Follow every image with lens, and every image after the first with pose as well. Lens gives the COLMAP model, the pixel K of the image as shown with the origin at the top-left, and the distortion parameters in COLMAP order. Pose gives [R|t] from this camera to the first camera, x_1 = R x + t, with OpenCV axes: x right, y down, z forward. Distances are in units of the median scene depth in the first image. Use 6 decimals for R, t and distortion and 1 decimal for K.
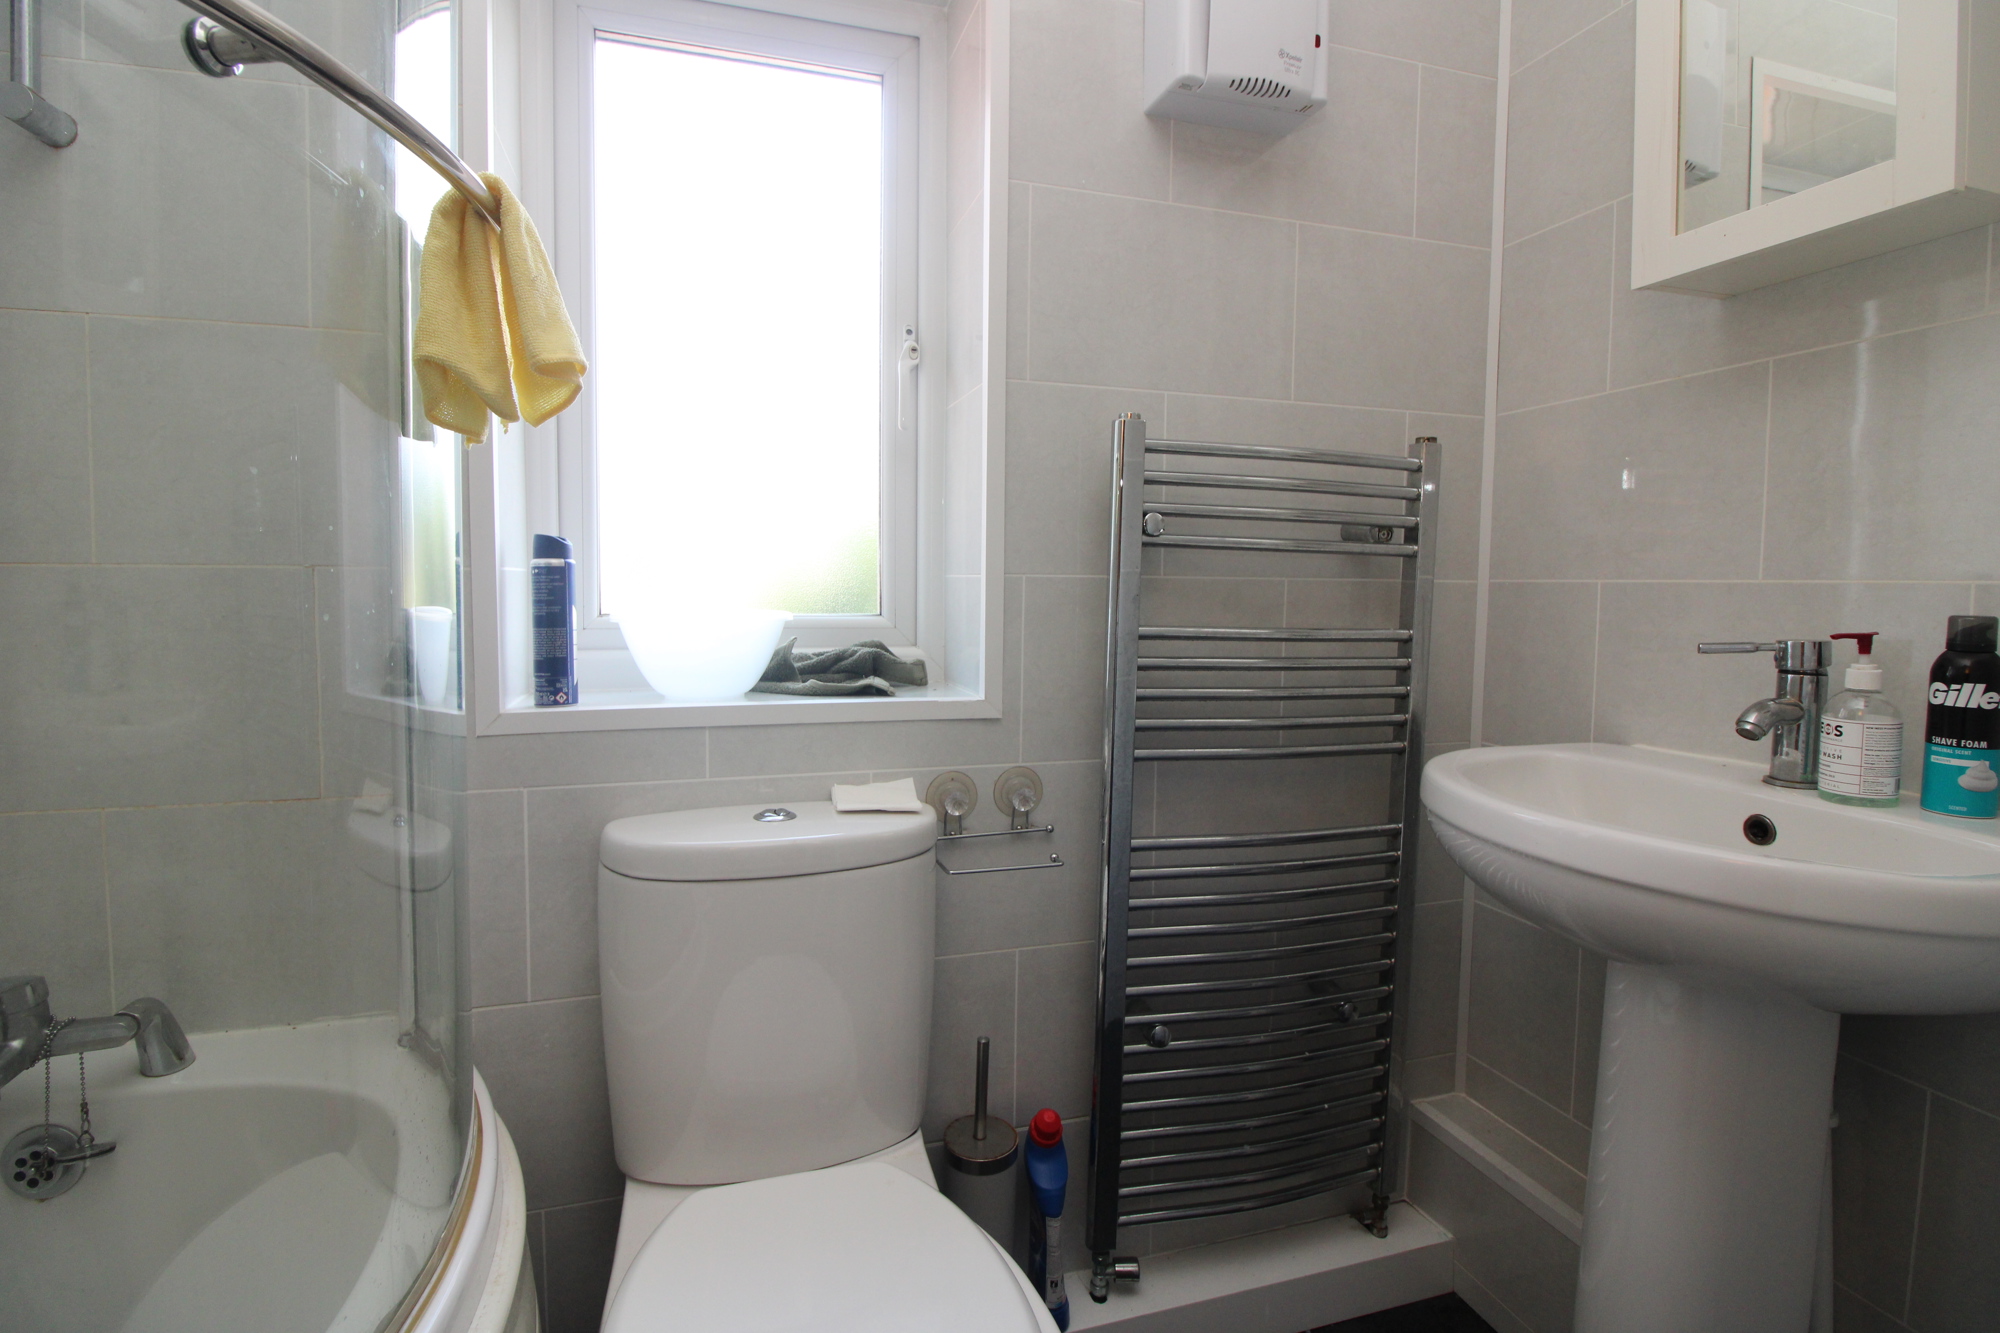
lens RADIAL K [[910.7, 0, 988.6], [0, 910.7, 597.0], [0, 0, 1]] dist [-0.013278, -0.005511]
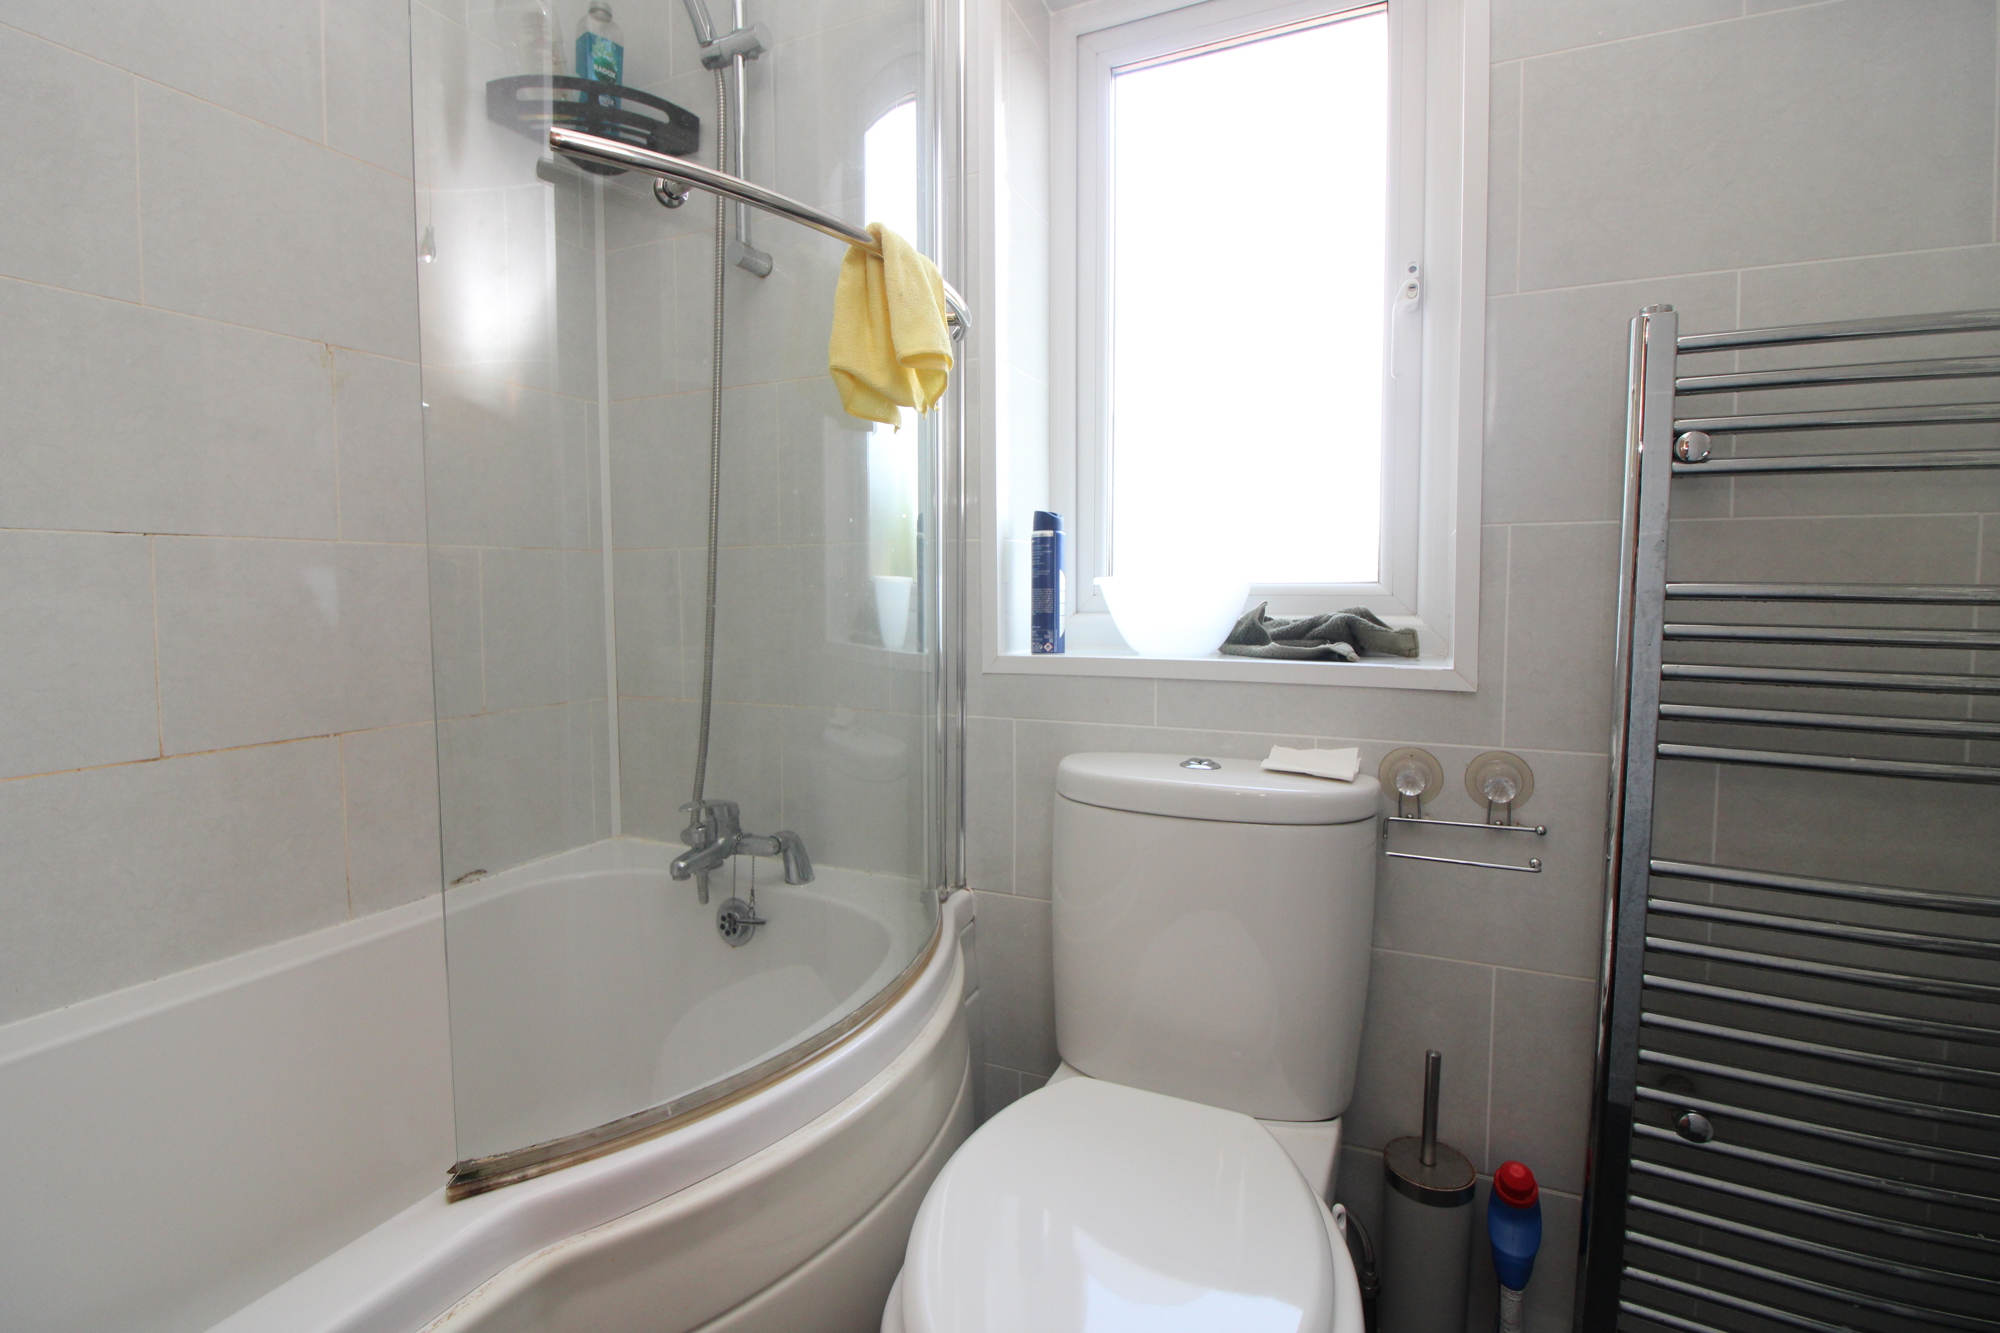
lens RADIAL K [[910.7, 0, 988.6], [0, 910.7, 597.0], [0, 0, 1]] dist [-0.013278, -0.005511]
pose [[0.750604, -0.002282, -0.660749, 0.244400], [0.000616, 0.999996, -0.002753, 0.047409], [0.660752, 0.001660, 0.750602, 0.057640]]
